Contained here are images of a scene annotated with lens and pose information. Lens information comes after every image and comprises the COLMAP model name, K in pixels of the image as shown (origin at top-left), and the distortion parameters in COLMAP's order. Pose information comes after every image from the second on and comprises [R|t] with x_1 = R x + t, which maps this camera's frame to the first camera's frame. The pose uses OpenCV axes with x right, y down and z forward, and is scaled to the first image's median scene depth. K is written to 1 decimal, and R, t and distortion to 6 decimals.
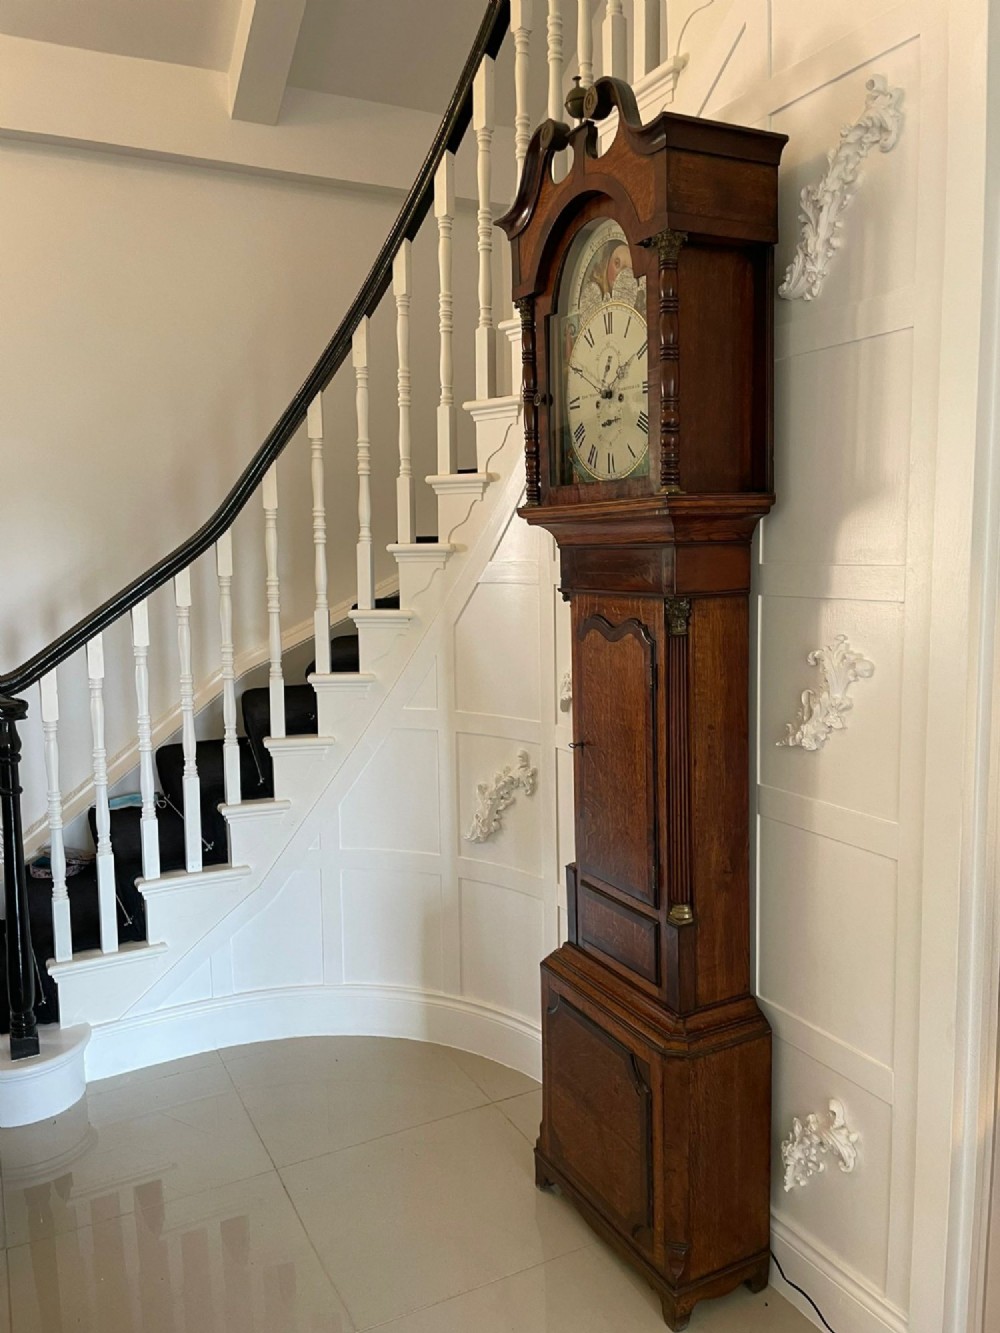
lens RADIAL K [[1014.1, 0, 509.4], [0, 1014.1, 680.3], [0, 0, 1]] dist [0.086339, -0.128486]
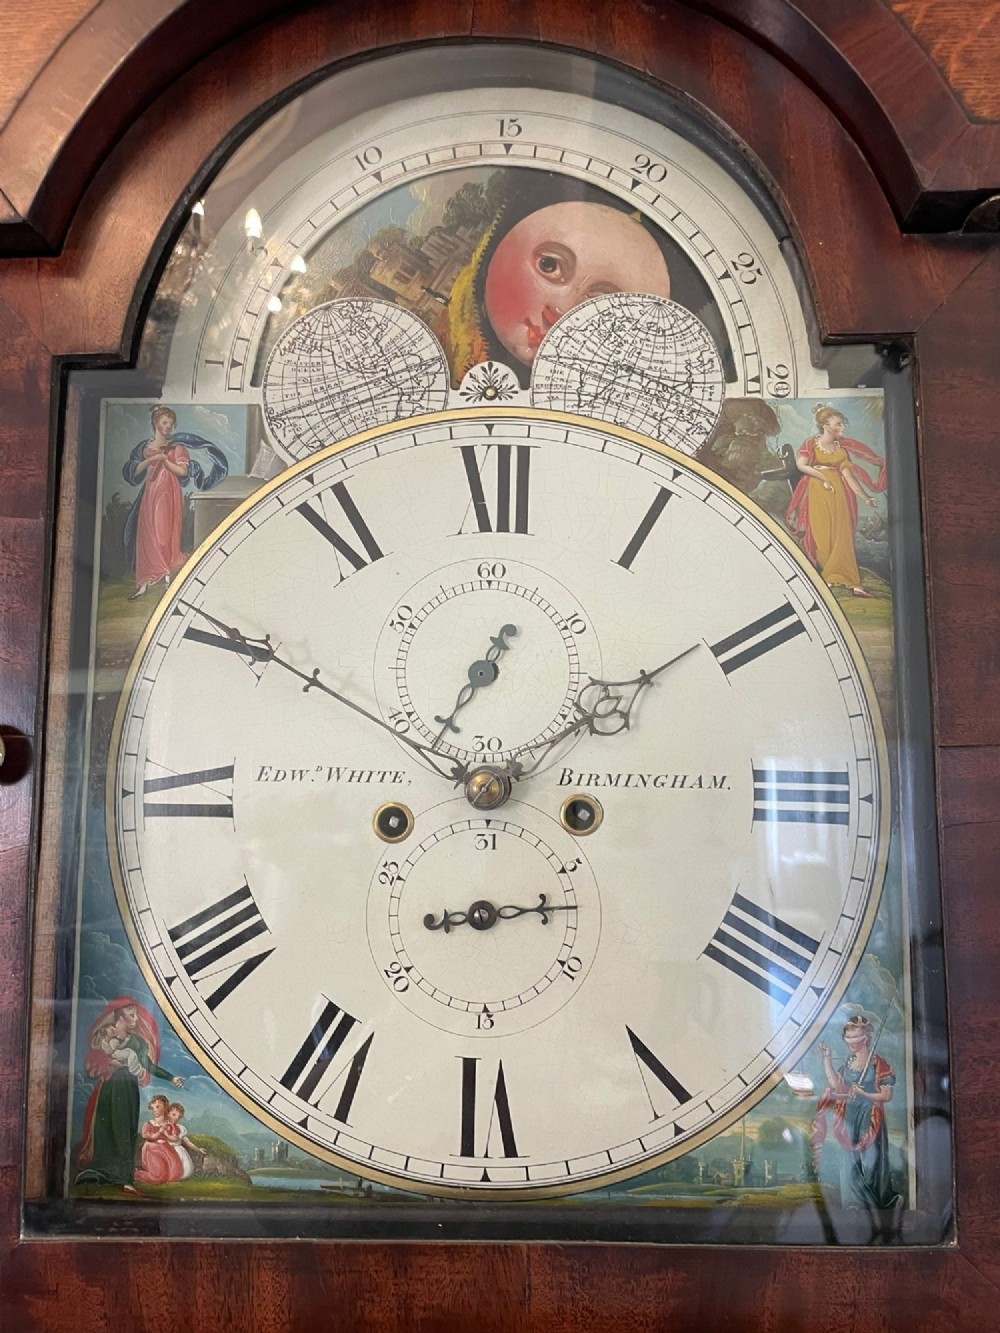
lens RADIAL K [[1016.3, 0, 513.5], [0, 1016.3, 681.0], [0, 0, 1]] dist [0.078568, -0.117564]
pose [[0.512902, 0.124200, 0.849415, -0.086681], [0.106722, 0.972577, -0.206651, -0.255471], [-0.851788, 0.196643, 0.485581, 0.880127]]
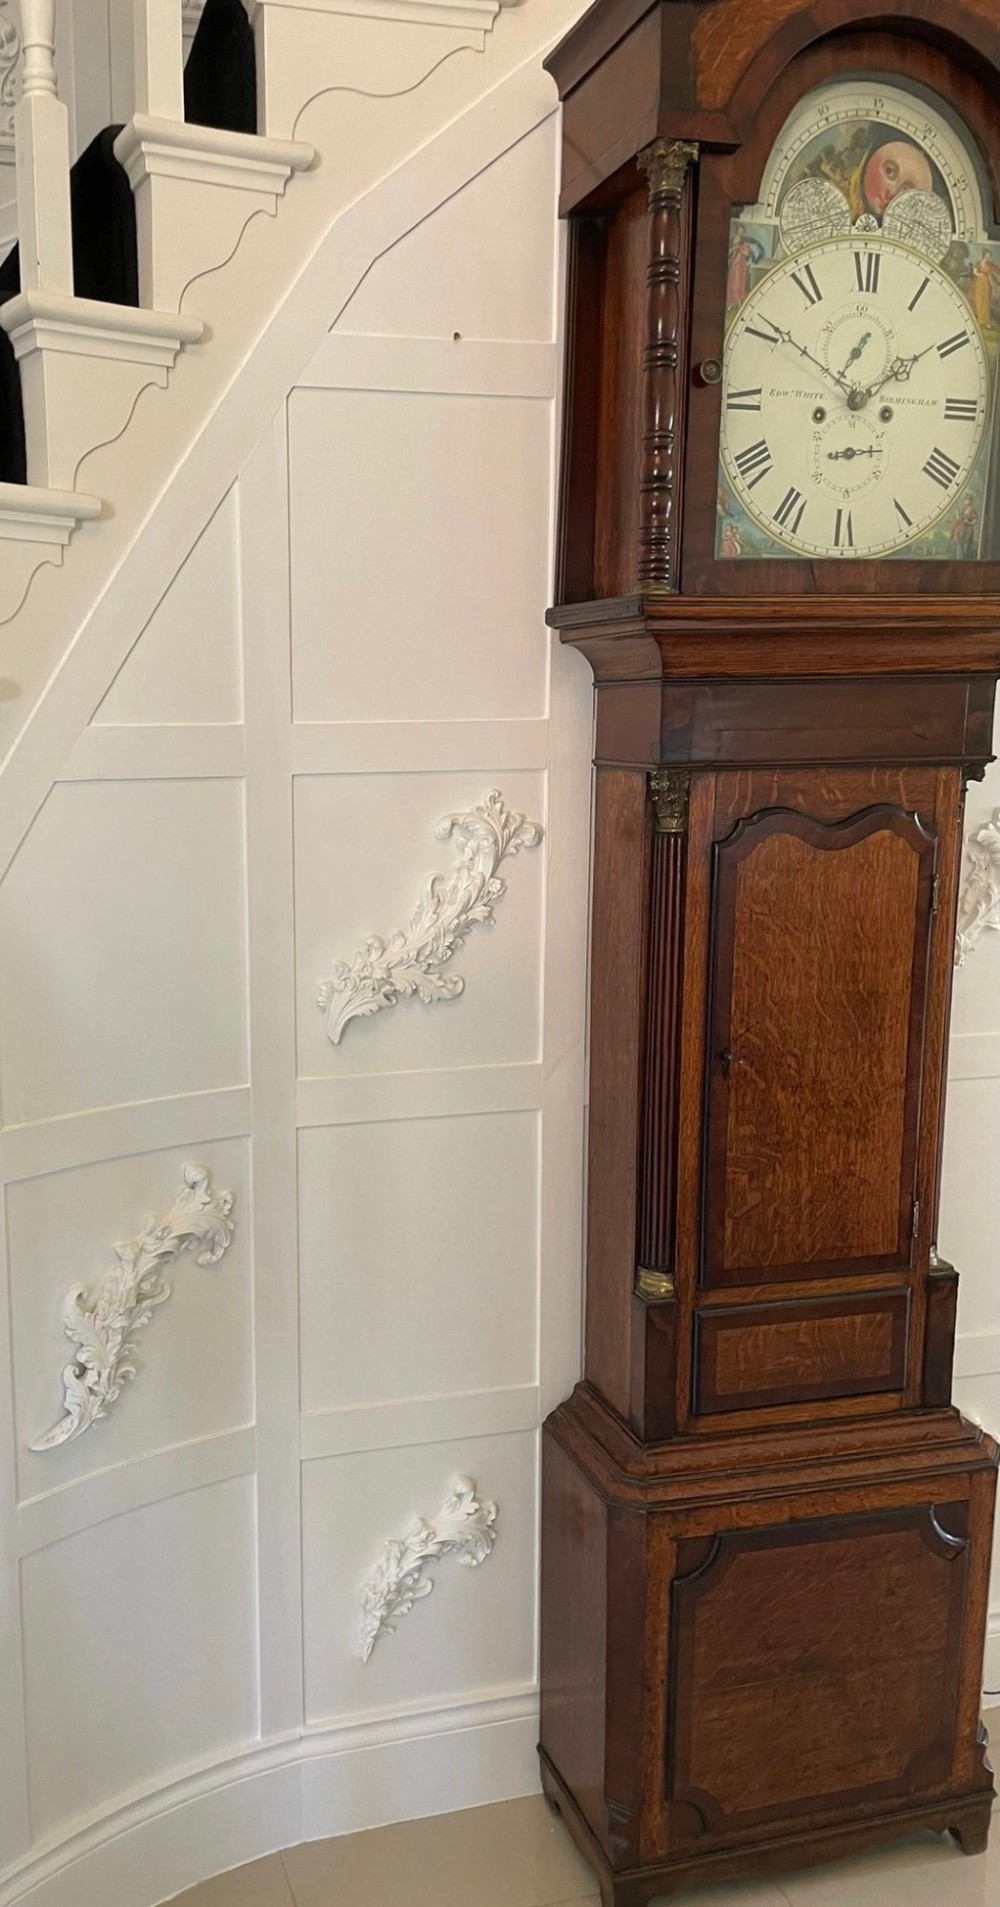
lens RADIAL K [[1414.7, 0, 297.8], [0, 1414.7, 949.1], [0, 0, 1]] dist [0.078641, -0.111063]
pose [[0.263051, -0.143295, 0.954081, -0.758871], [0.133697, 0.984781, 0.111044, -0.114560], [-0.955473, 0.098347, 0.278206, 1.094463]]
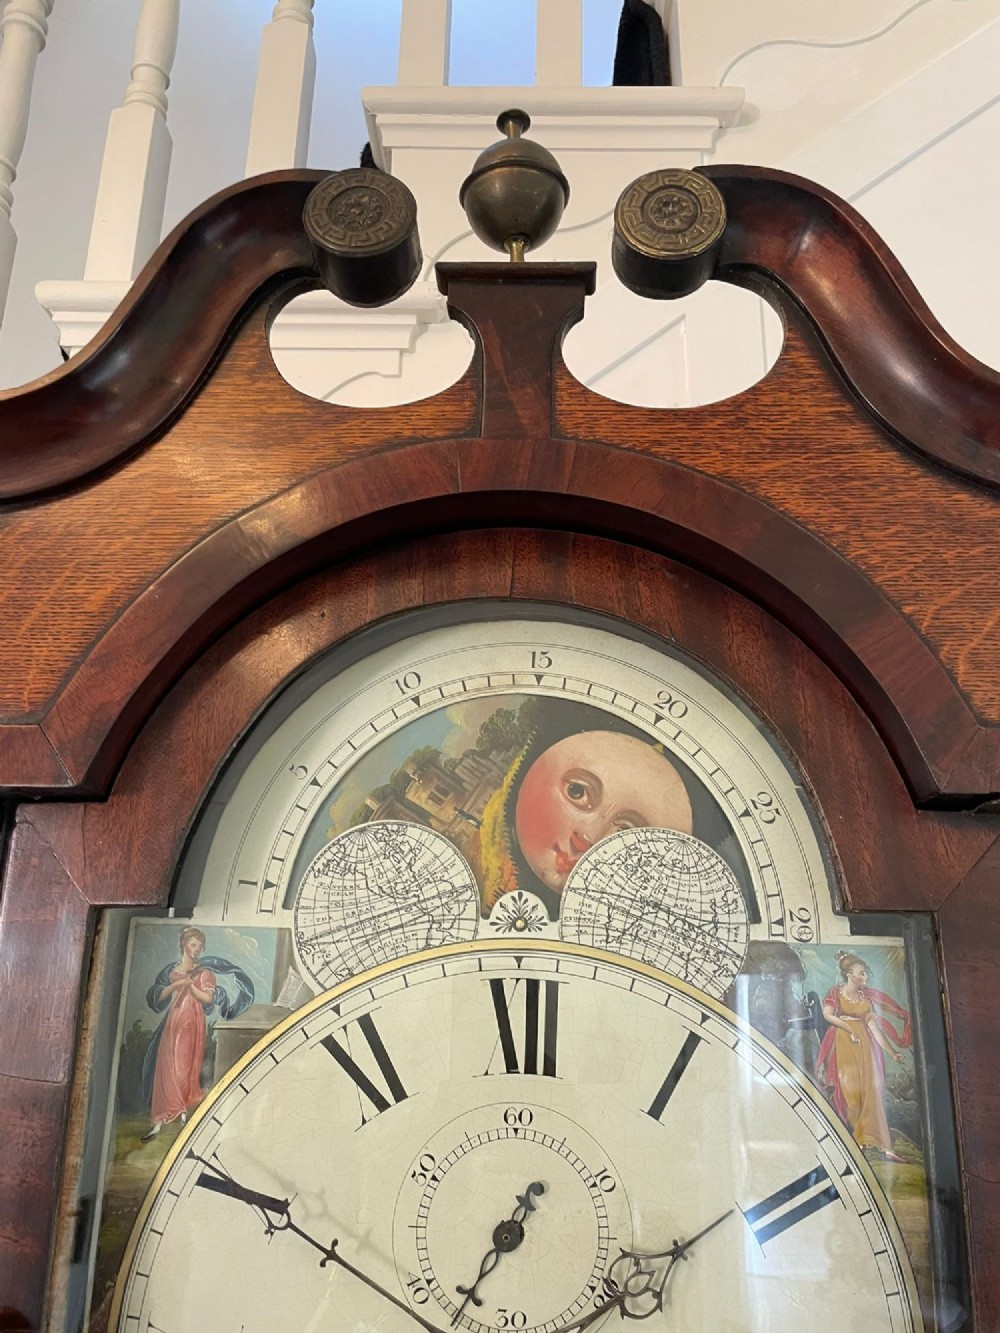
lens RADIAL K [[1014.2, 0, 516.0], [0, 1014.2, 673.9], [0, 0, 1]] dist [0.084867, -0.121830]
pose [[0.479184, 0.280493, 0.831689, -0.112061], [0.094208, 0.925652, -0.366462, -0.332219], [-0.872644, 0.253954, 0.417133, 0.872528]]
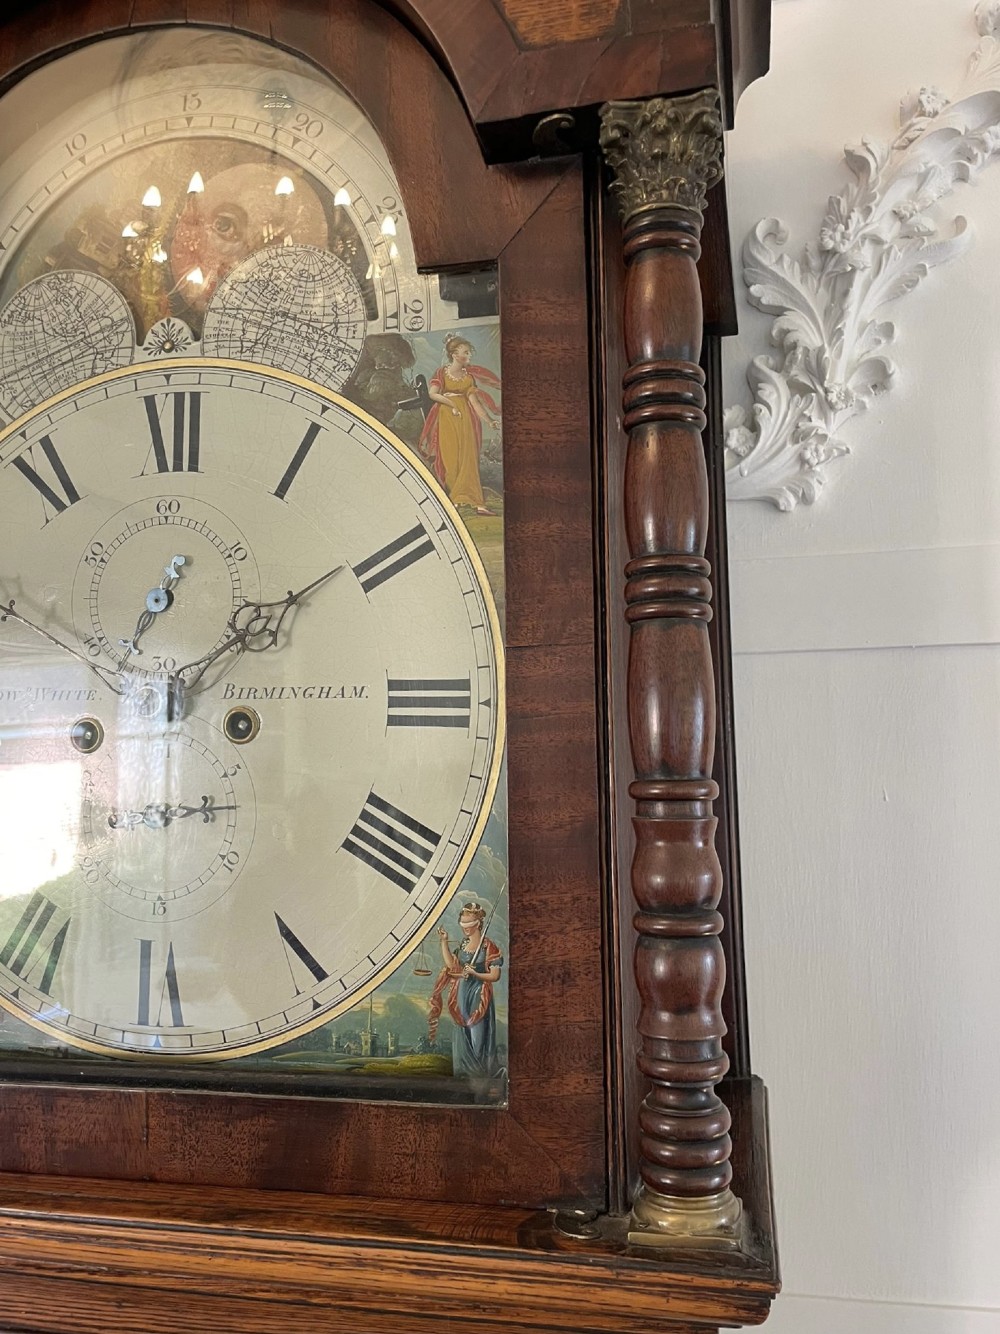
lens RADIAL K [[1067.8, 0, 516.3], [0, 1067.8, 681.6], [0, 0, 1]] dist [0.081601, -0.122030]
pose [[0.655692, 0.092947, 0.749285, -0.039445], [0.096774, 0.973862, -0.205491, -0.223110], [-0.748801, 0.207250, 0.629559, 0.770417]]
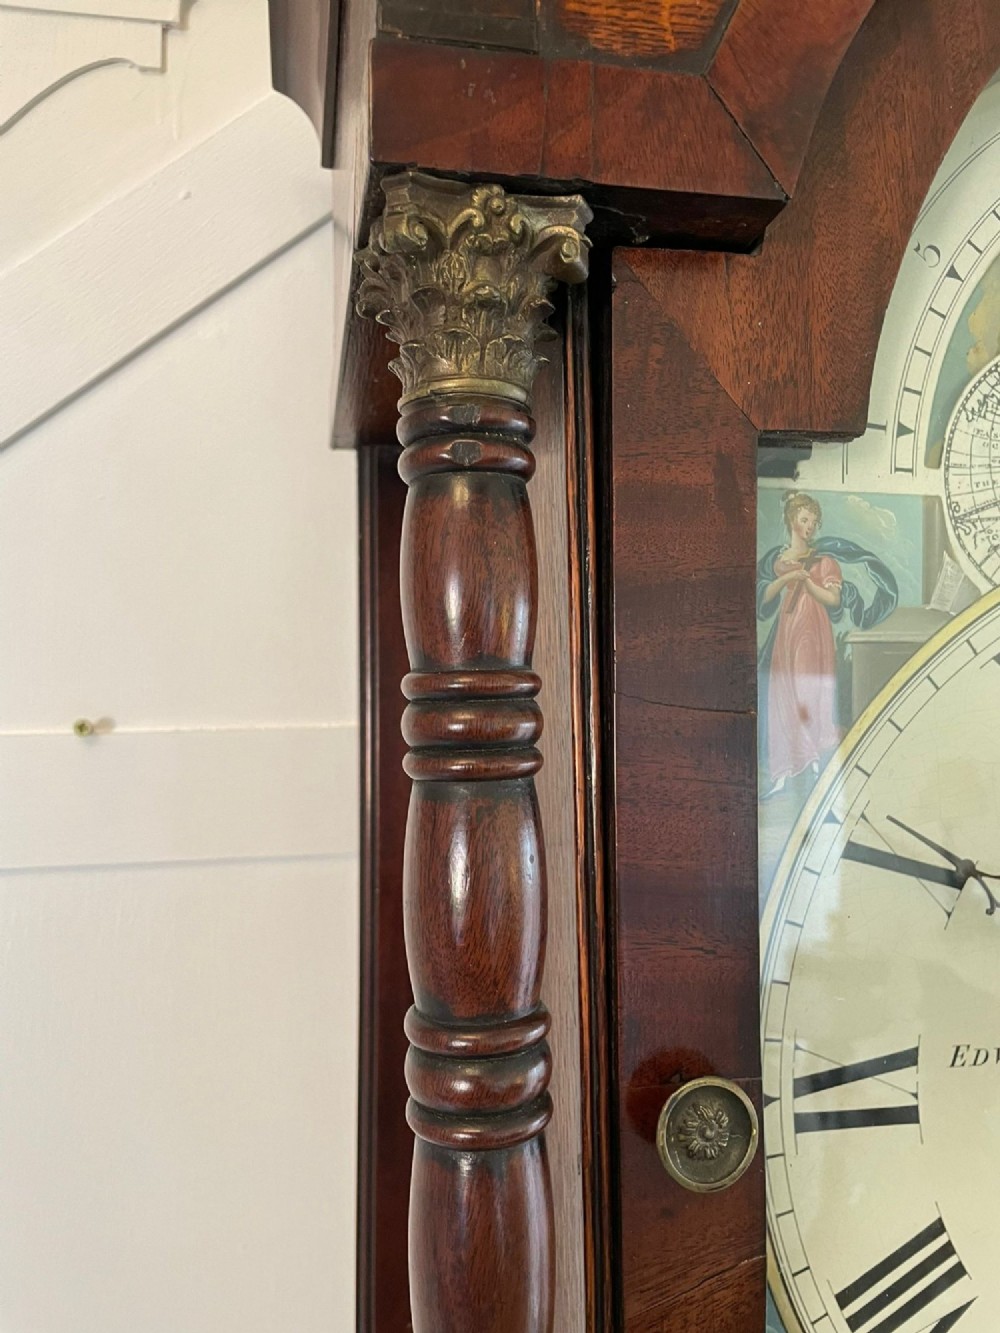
lens RADIAL K [[1026.9, 0, 496.3], [0, 1026.9, 672.1], [0, 0, 1]] dist [0.070317, -0.121515]
pose [[0.289945, 0.041980, 0.956122, -0.091909], [0.135051, 0.987246, -0.084302, -0.338897], [-0.947466, 0.153569, 0.280578, 1.049228]]
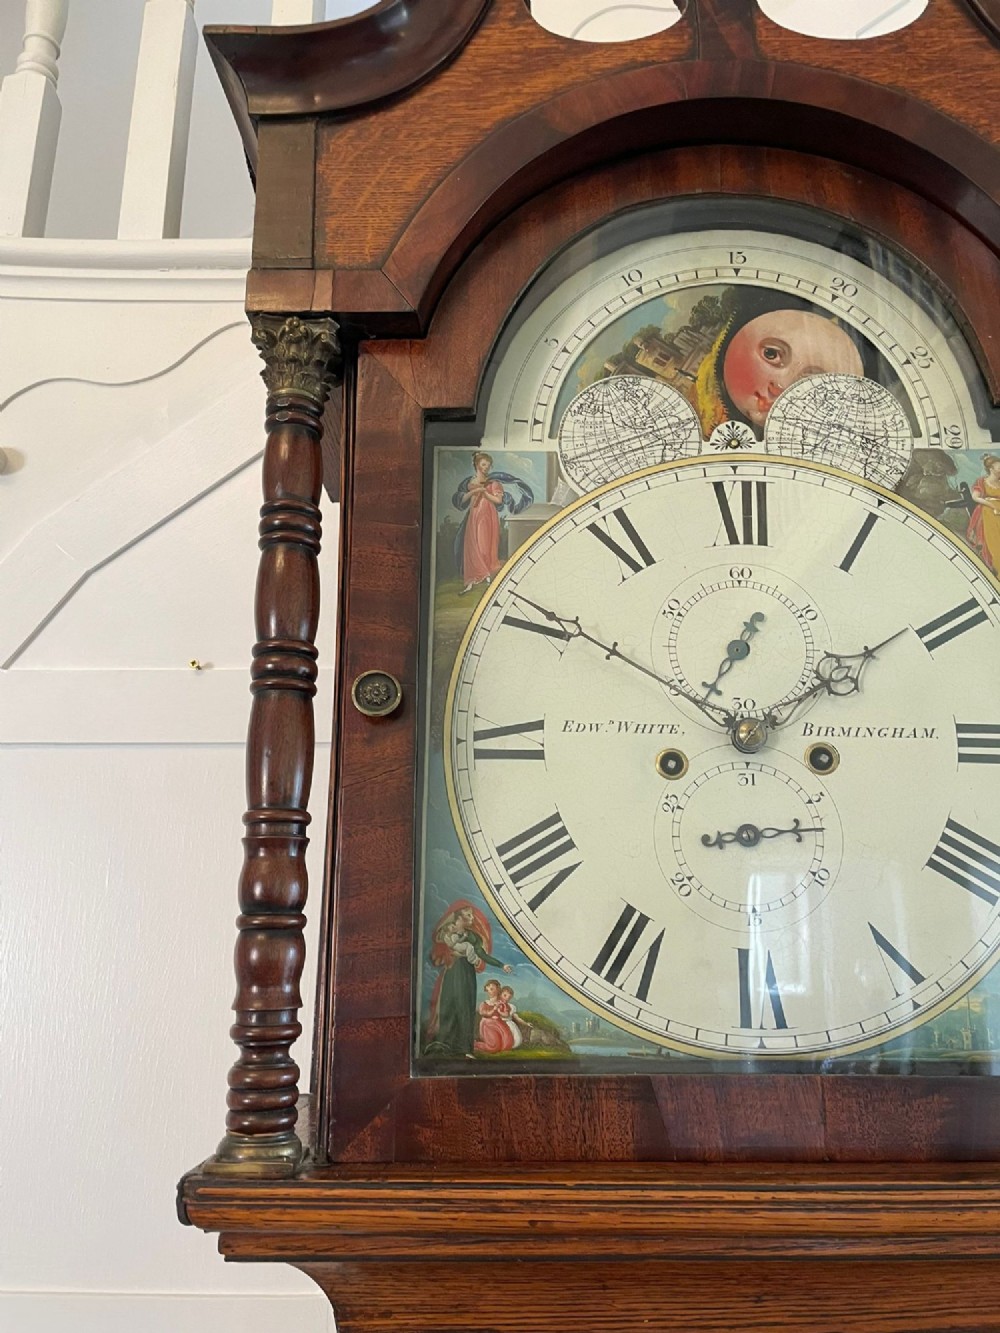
lens RADIAL K [[1014.1, 0, 509.4], [0, 1014.1, 680.3], [0, 0, 1]] dist [0.086339, -0.128486]
pose [[0.489082, 0.241754, 0.838066, -0.169965], [0.106066, 0.937208, -0.332252, -0.208074], [-0.865765, 0.251388, 0.432729, 0.926381]]
